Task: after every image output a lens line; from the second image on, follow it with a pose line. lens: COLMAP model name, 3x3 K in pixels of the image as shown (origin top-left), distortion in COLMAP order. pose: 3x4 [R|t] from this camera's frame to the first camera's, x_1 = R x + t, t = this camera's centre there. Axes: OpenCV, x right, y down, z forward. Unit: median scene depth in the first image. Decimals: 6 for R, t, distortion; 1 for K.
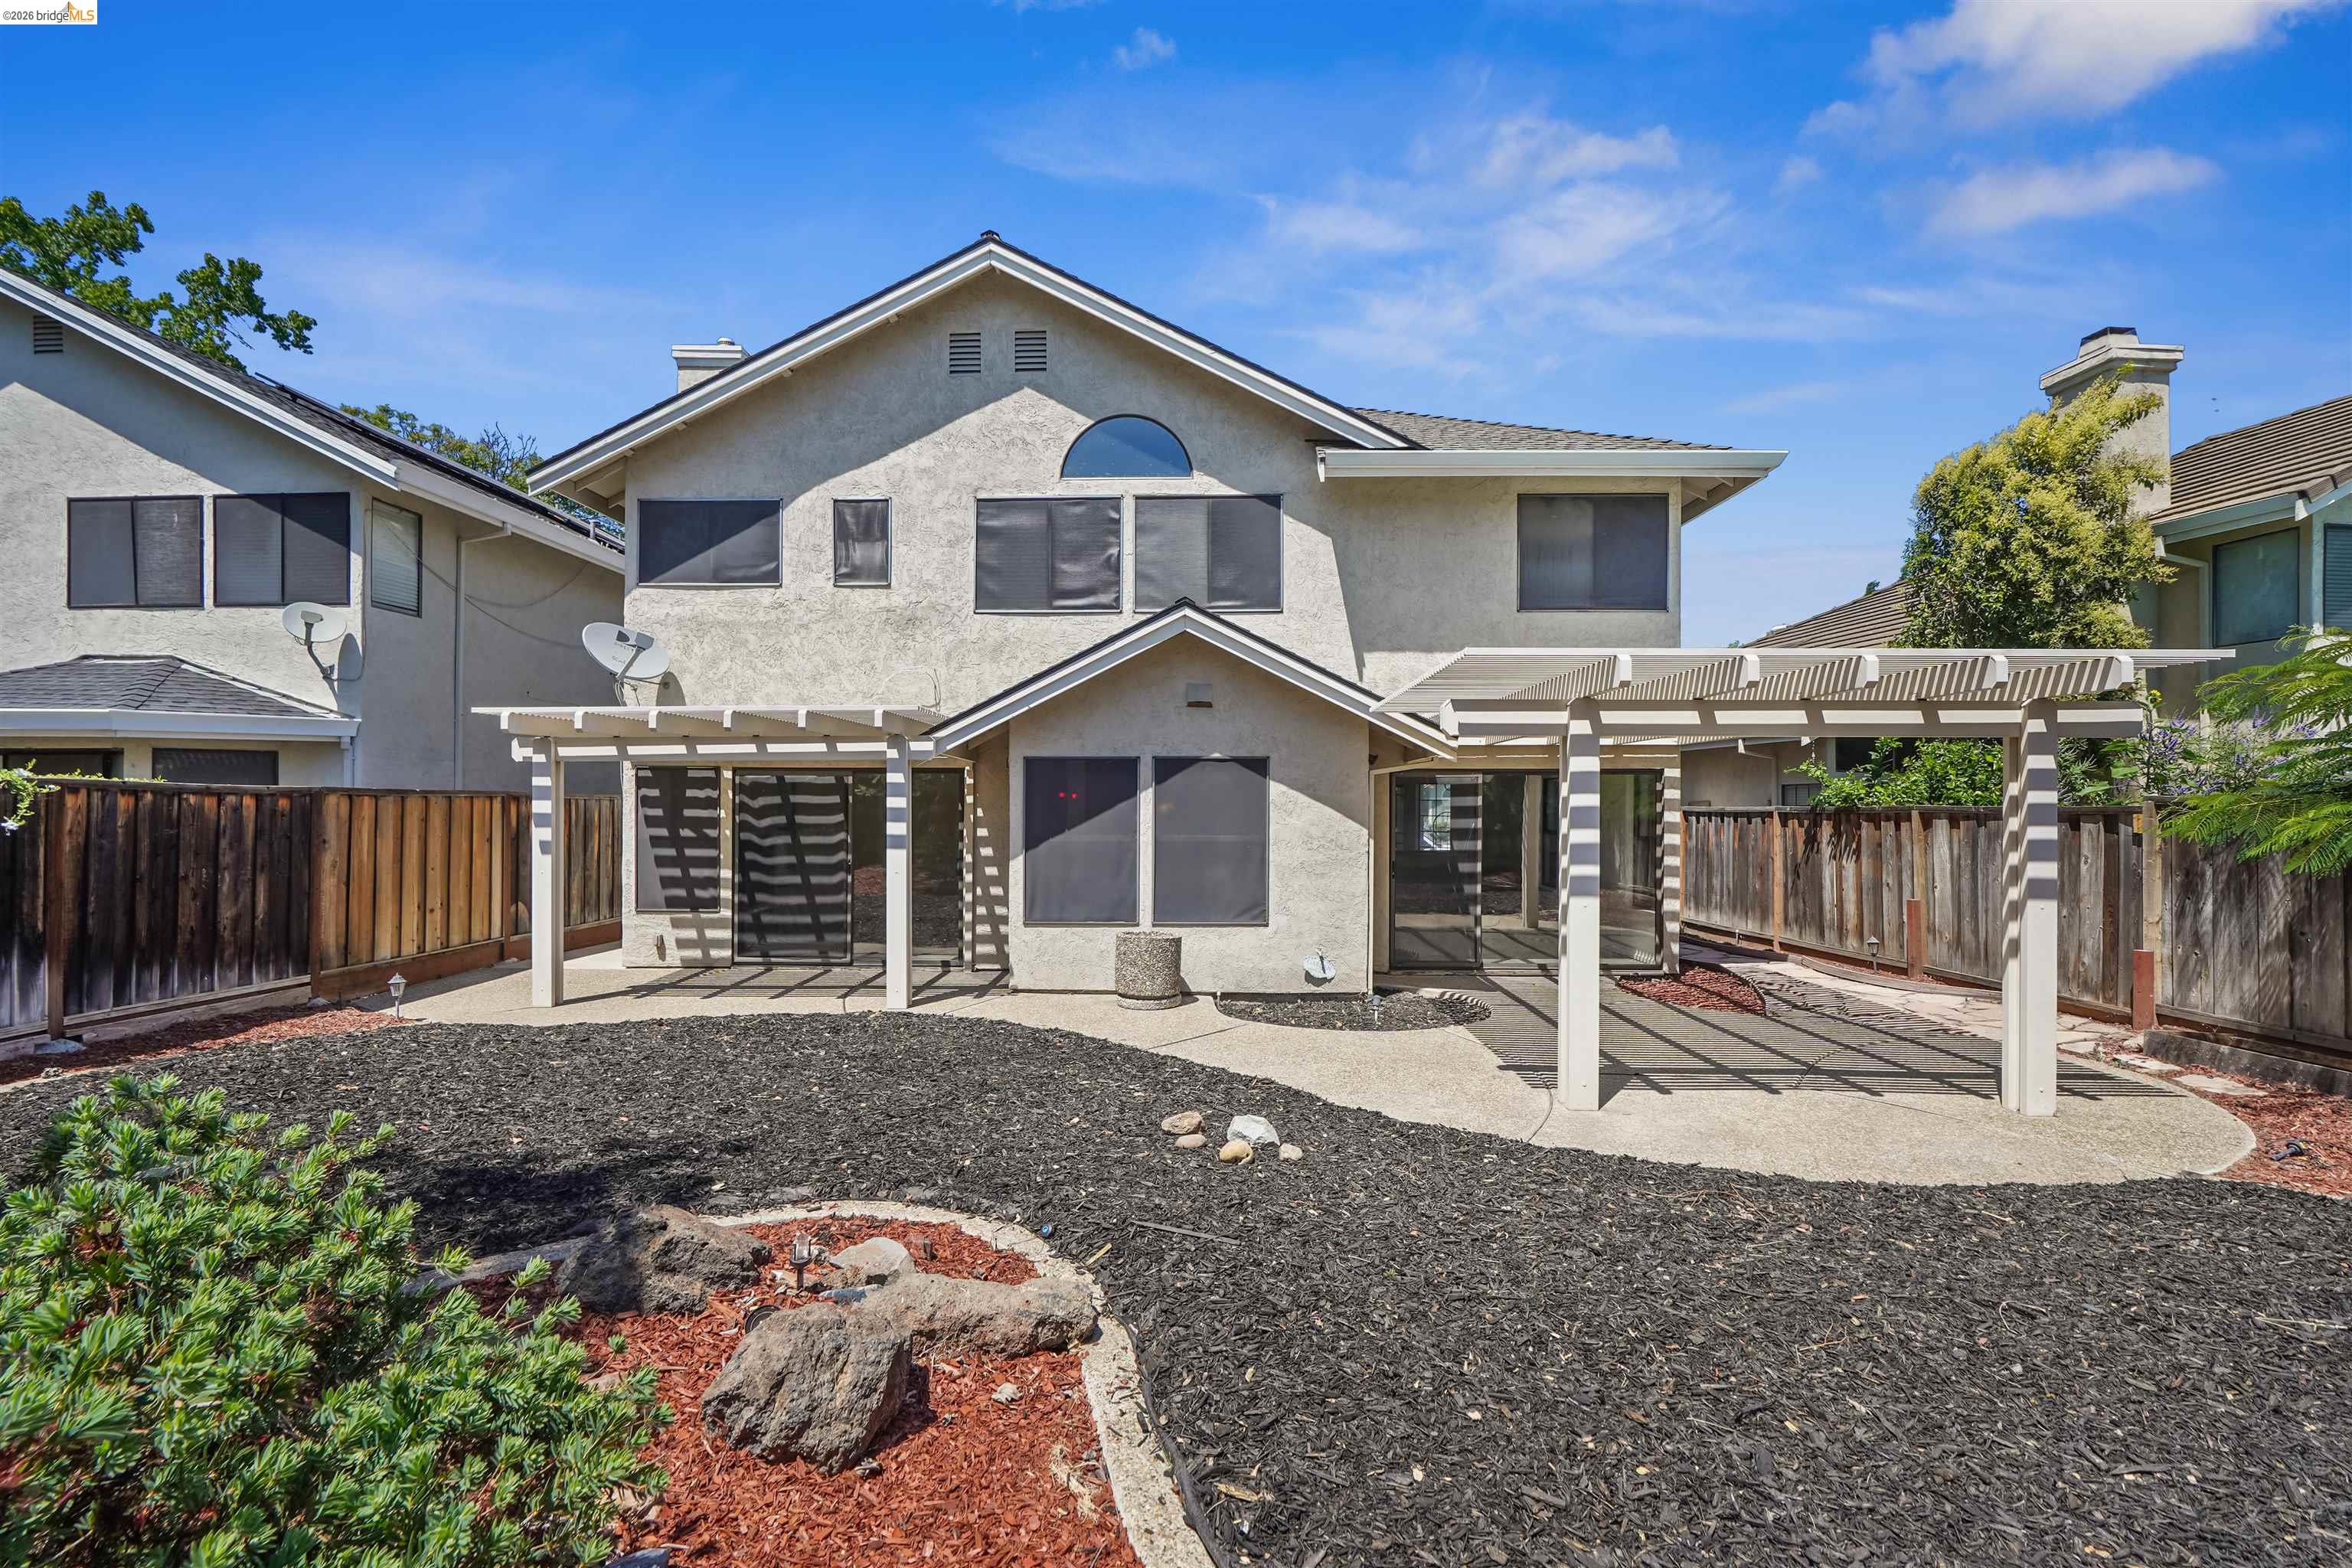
lens RADIAL K [[1048.2, 0, 1170.3], [0, 1048.2, 794.8], [0, 0, 1]] dist [-0.014942, 0.000670]
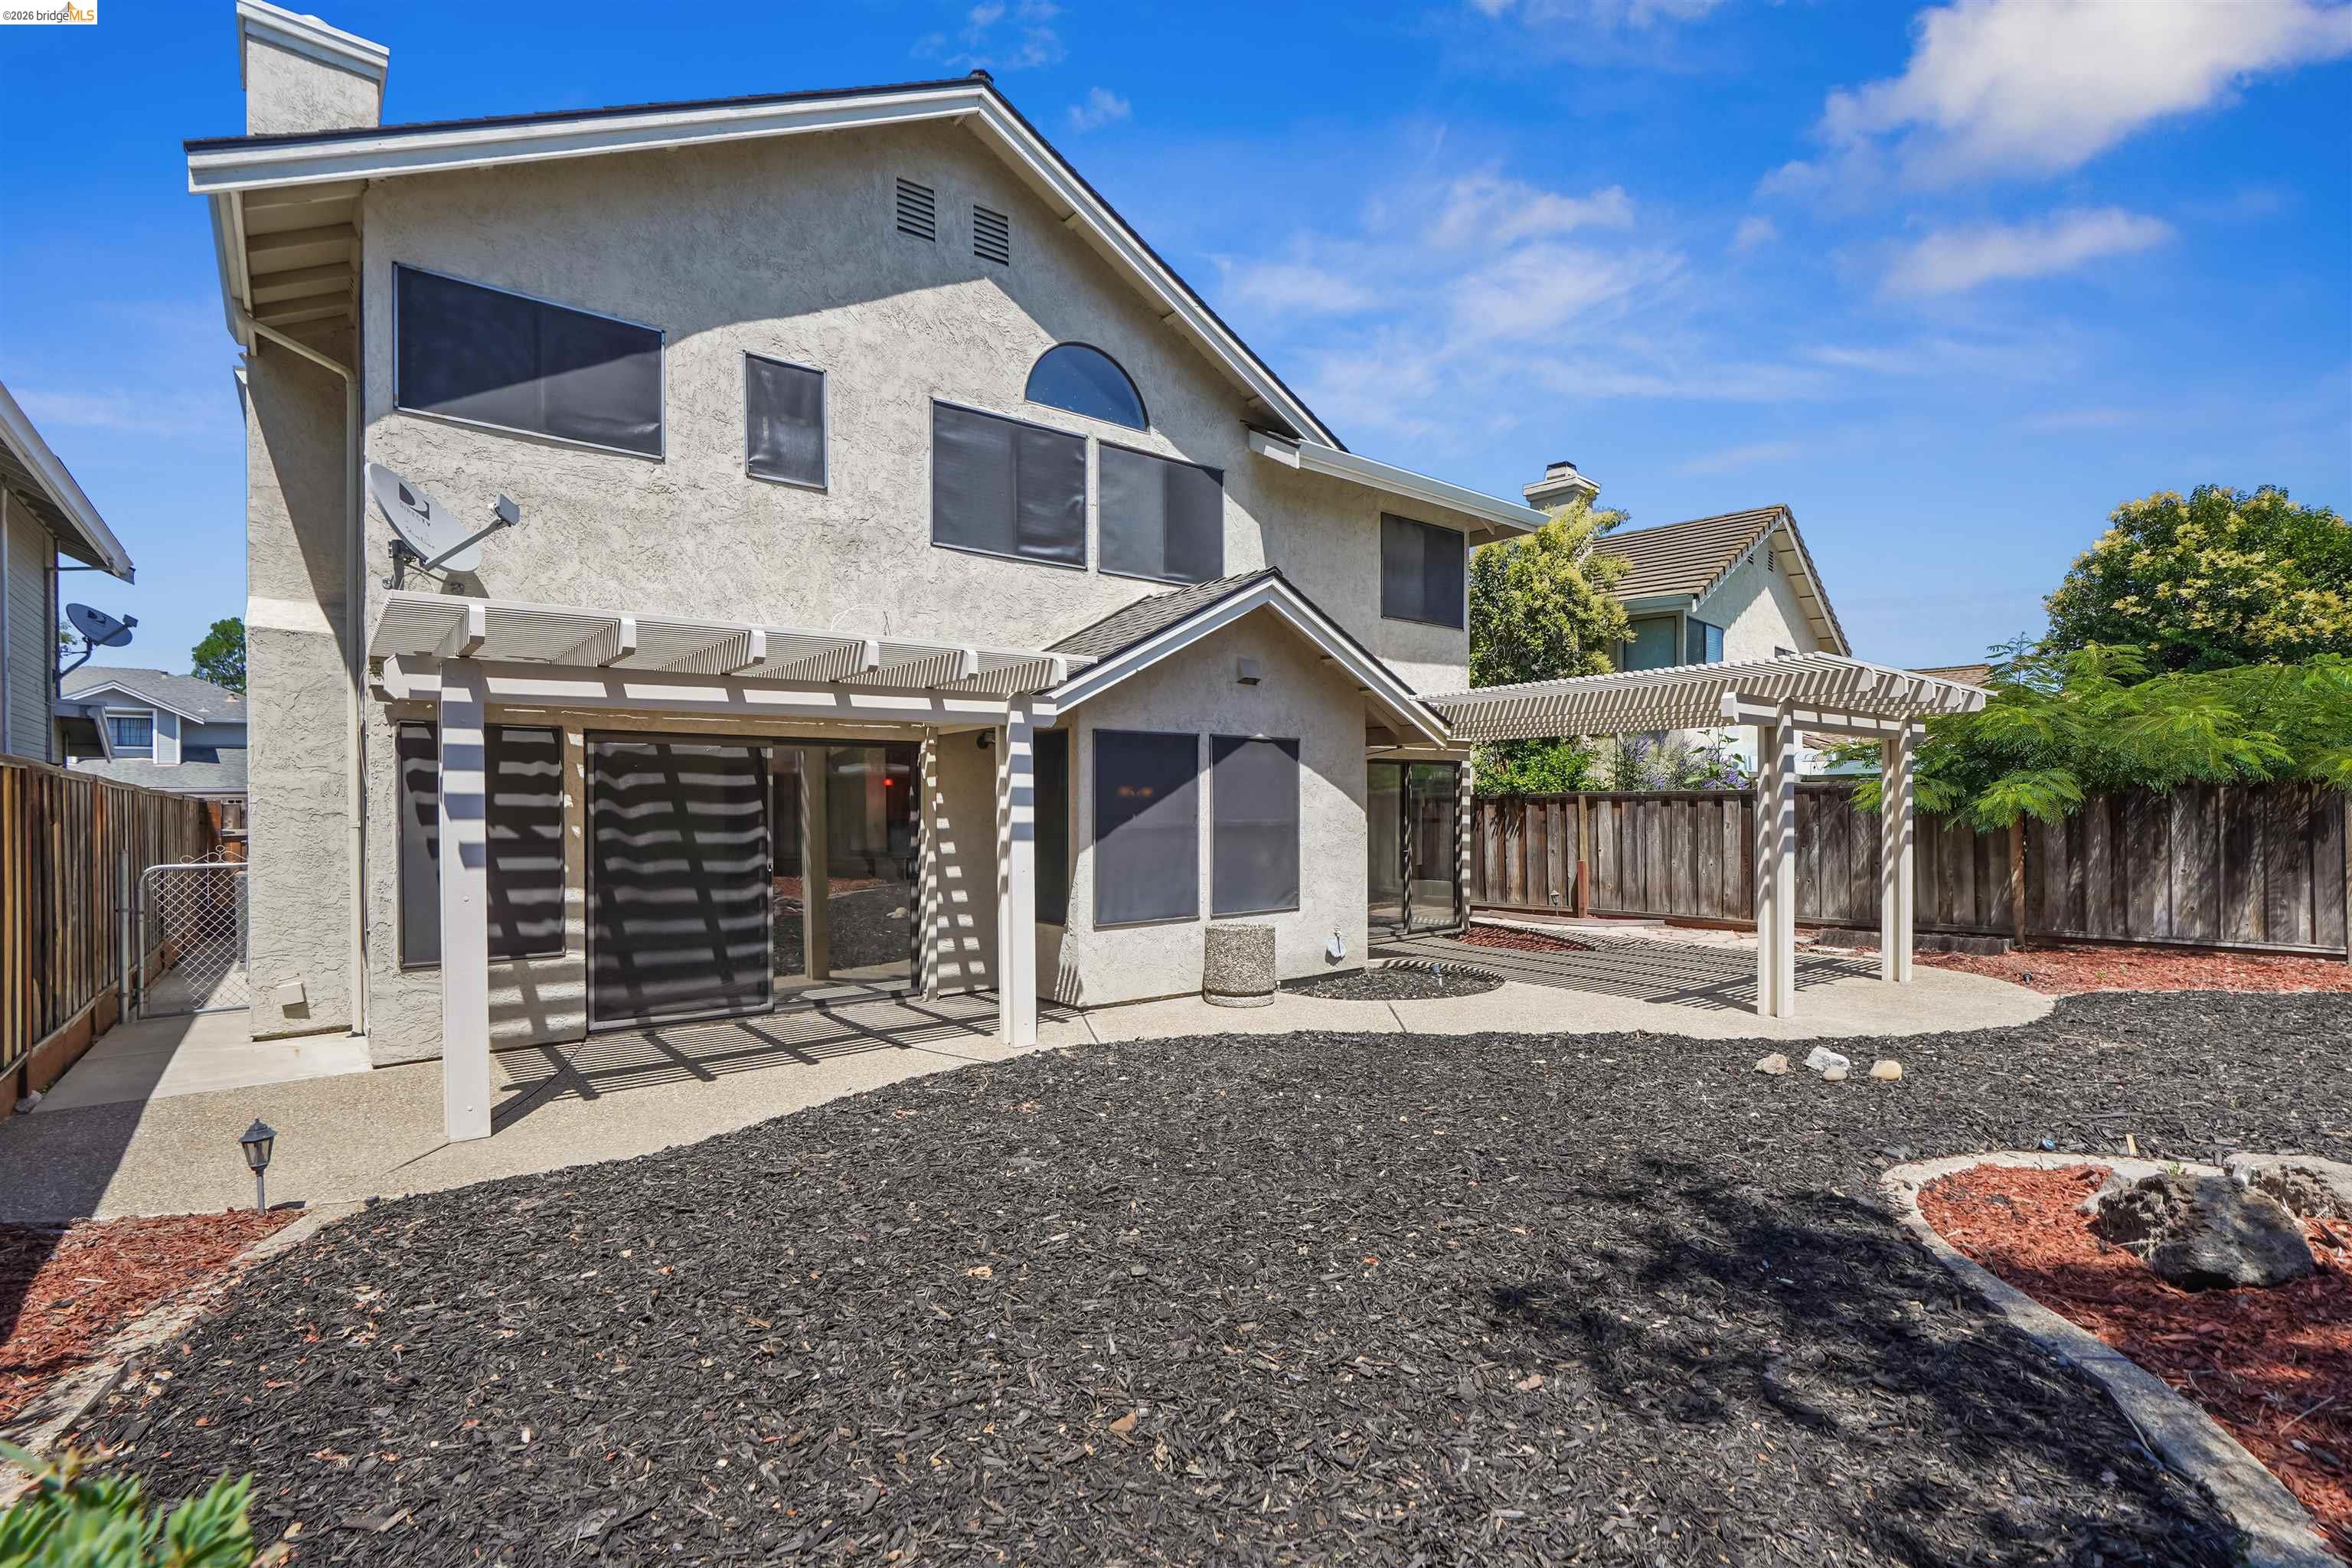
lens RADIAL K [[1069.9, 0, 1164.7], [0, 1069.9, 807.8], [0, 0, 1]] dist [-0.010991, 0.000184]
pose [[0.763556, -0.006988, 0.645704, -0.574060], [0.001743, 0.999960, 0.008761, 0.017159], [-0.645740, -0.005564, 0.763537, 0.272412]]
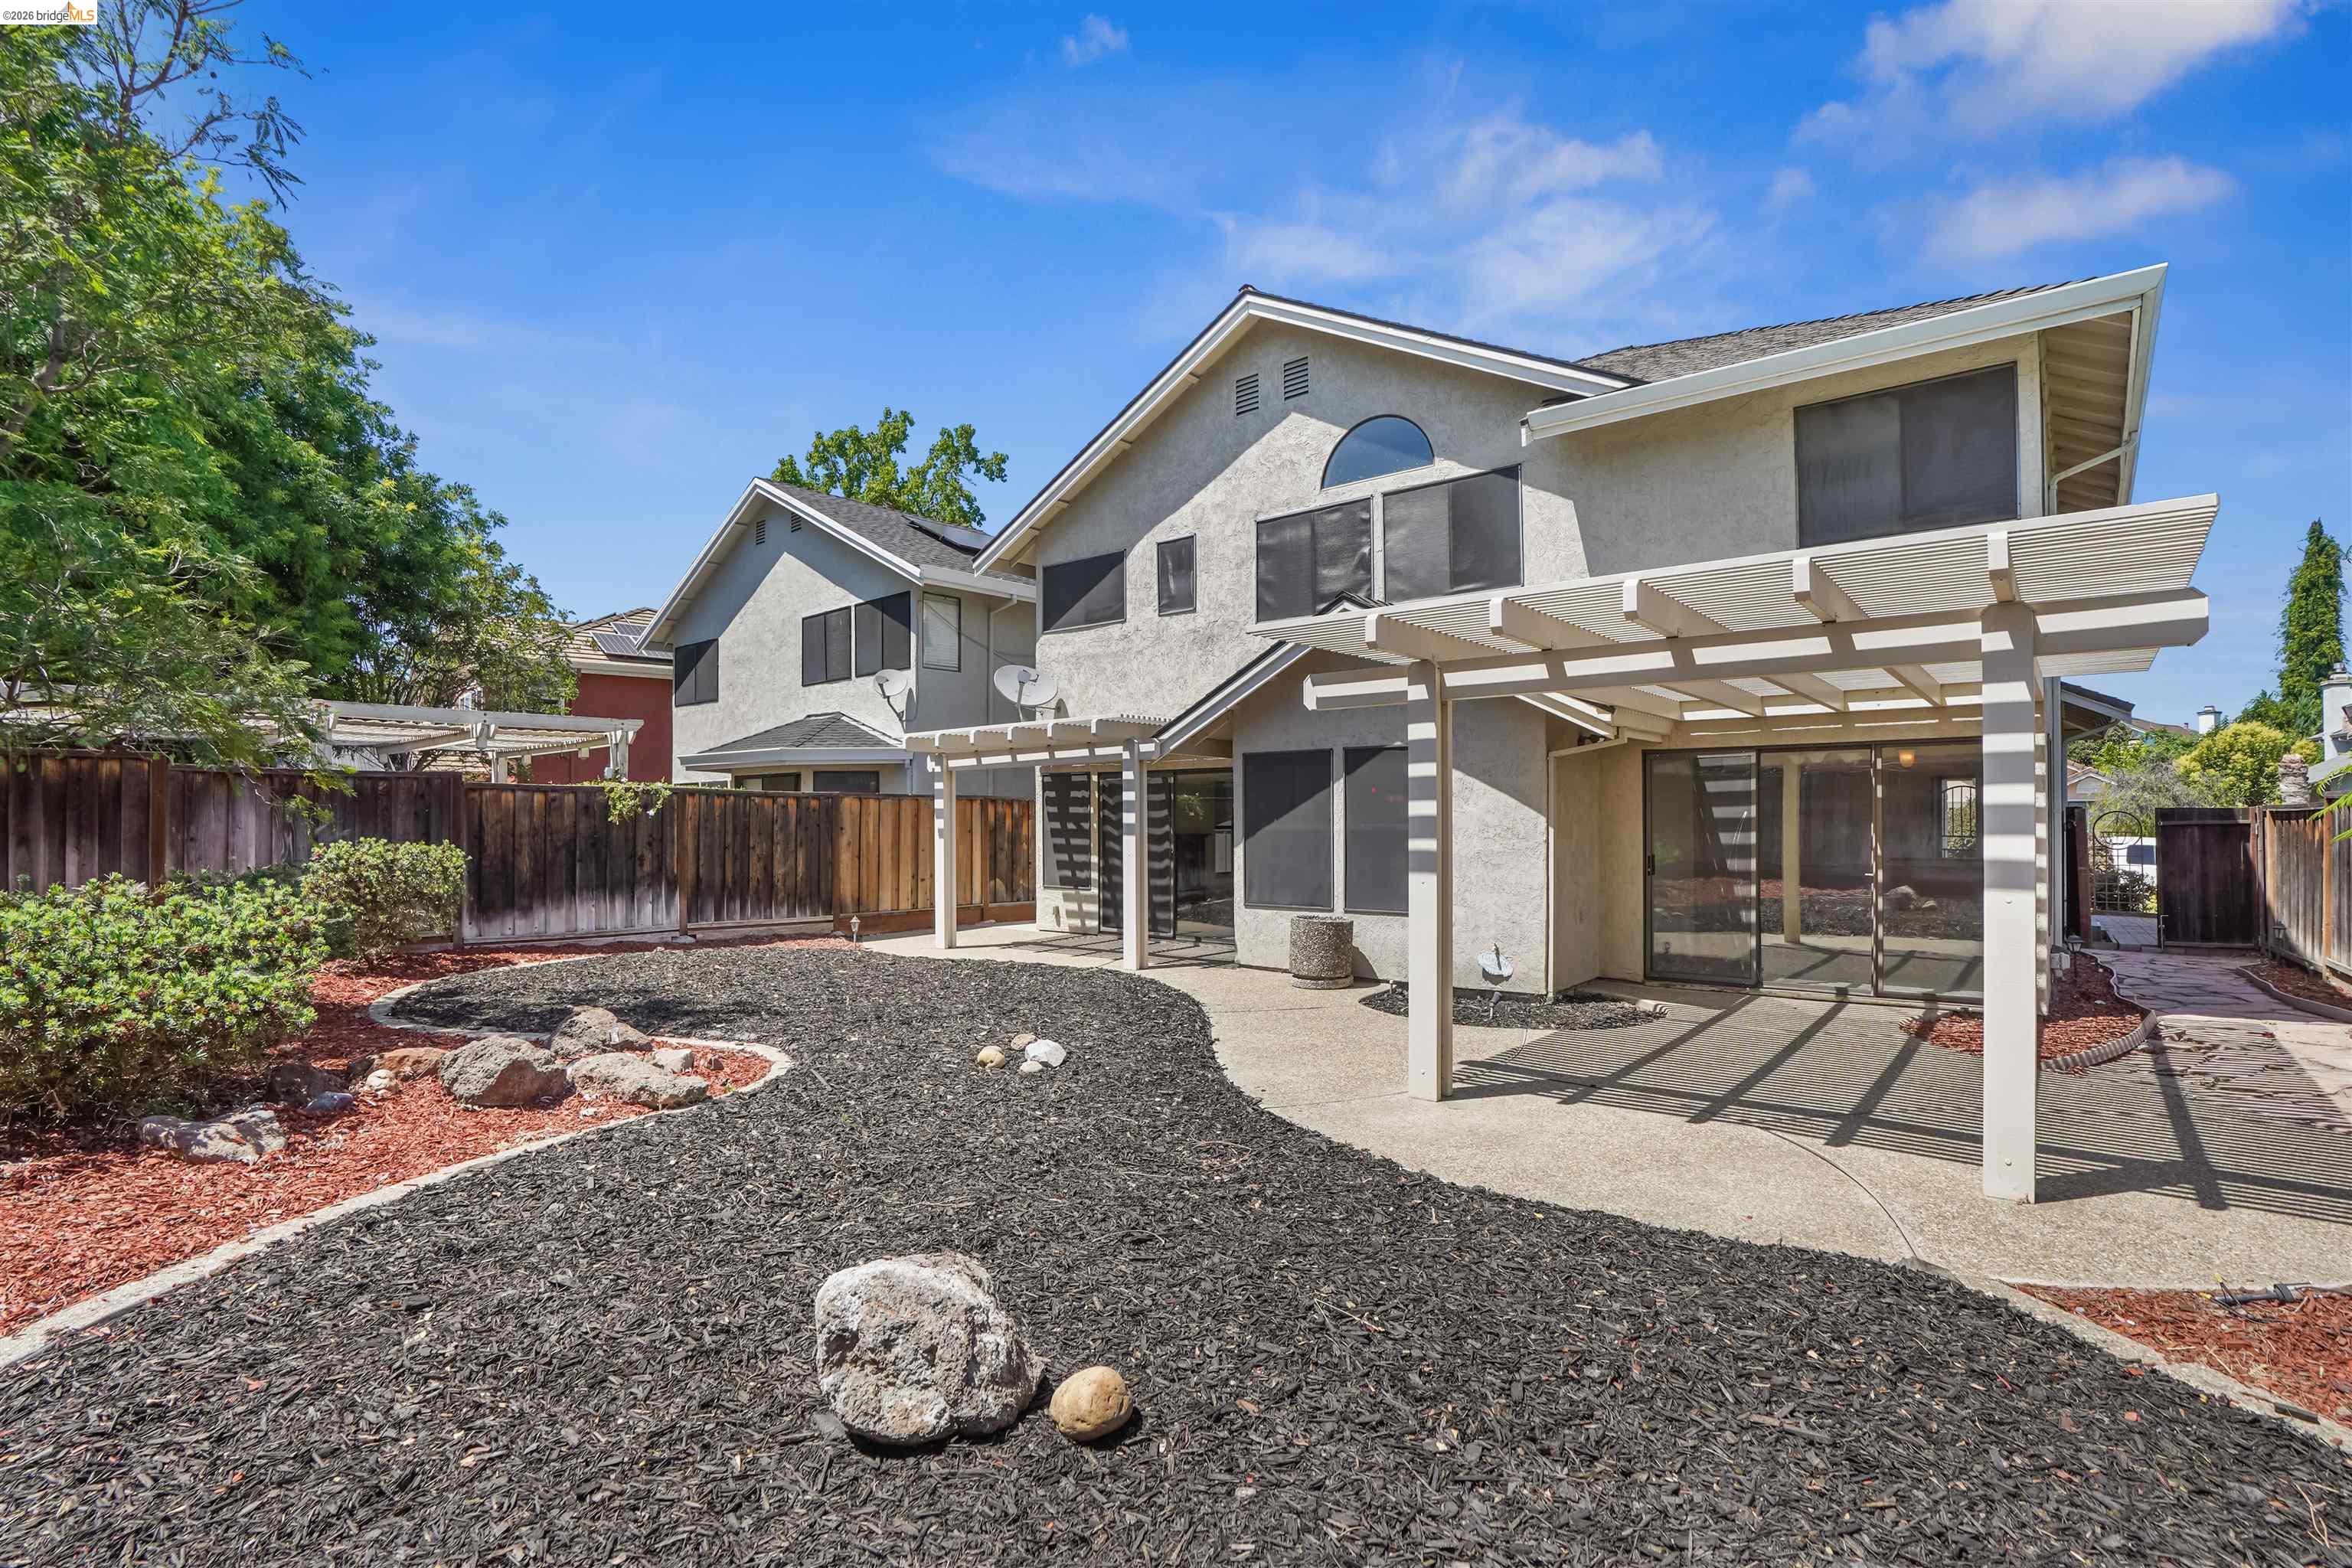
lens RADIAL K [[1101.6, 0, 1174.4], [0, 1101.6, 793.0], [0, 0, 1]] dist [-0.062070, 0.000846]
pose [[0.779324, -0.019756, -0.626310, 0.466478], [0.010946, 0.999780, -0.017916, 0.022204], [0.626526, 0.007107, 0.779368, 0.047057]]
